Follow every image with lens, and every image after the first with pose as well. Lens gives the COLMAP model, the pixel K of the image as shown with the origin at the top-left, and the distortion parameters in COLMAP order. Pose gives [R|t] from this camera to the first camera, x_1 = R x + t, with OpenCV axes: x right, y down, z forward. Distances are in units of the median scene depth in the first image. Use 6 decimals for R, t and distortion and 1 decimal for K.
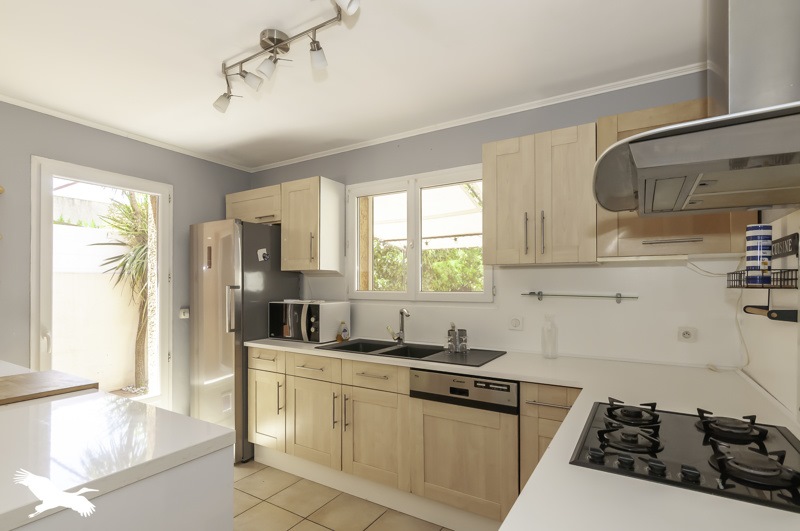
lens RADIAL K [[408.9, 0, 364.4], [0, 408.9, 283.6], [0, 0, 1]] dist [0.003225, 0.000447]
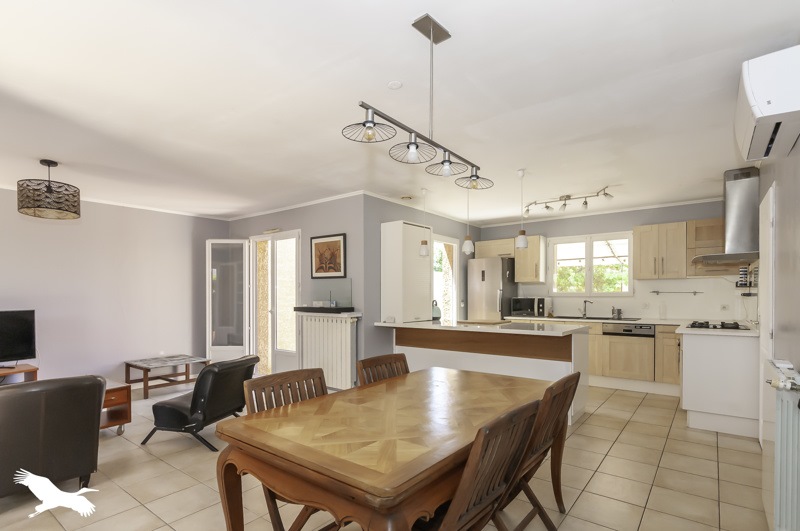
lens RADIAL K [[404.1, 0, 401.5], [0, 404.1, 299.2], [0, 0, 1]] dist [0.001968, -0.000067]
pose [[0.998014, -0.003835, -0.062874, -0.723899], [0.004584, 0.999920, 0.011772, 0.028618], [0.062824, -0.012037, 0.997952, -1.127060]]
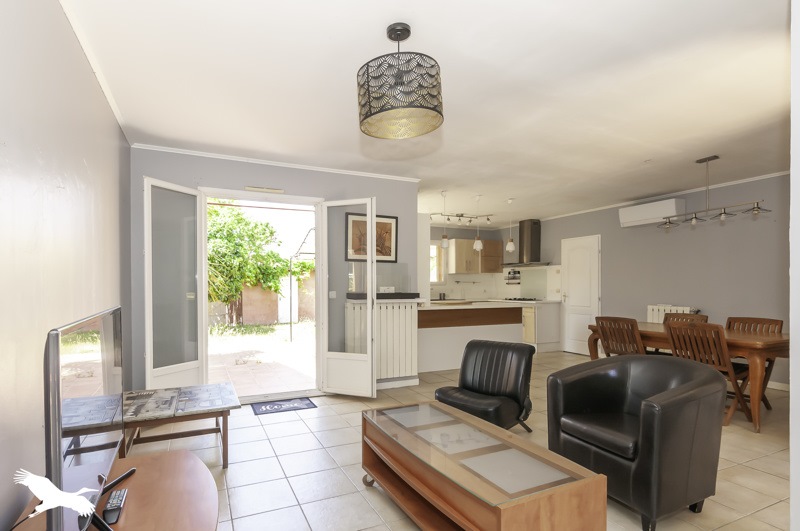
lens RADIAL K [[404.1, 0, 401.5], [0, 404.1, 299.2], [0, 0, 1]] dist [0.001968, -0.000067]
pose [[0.510014, -0.028803, 0.859684, -2.473574], [0.002334, 0.999482, 0.032102, 0.054439], [-0.860163, -0.014366, 0.509817, -0.318413]]
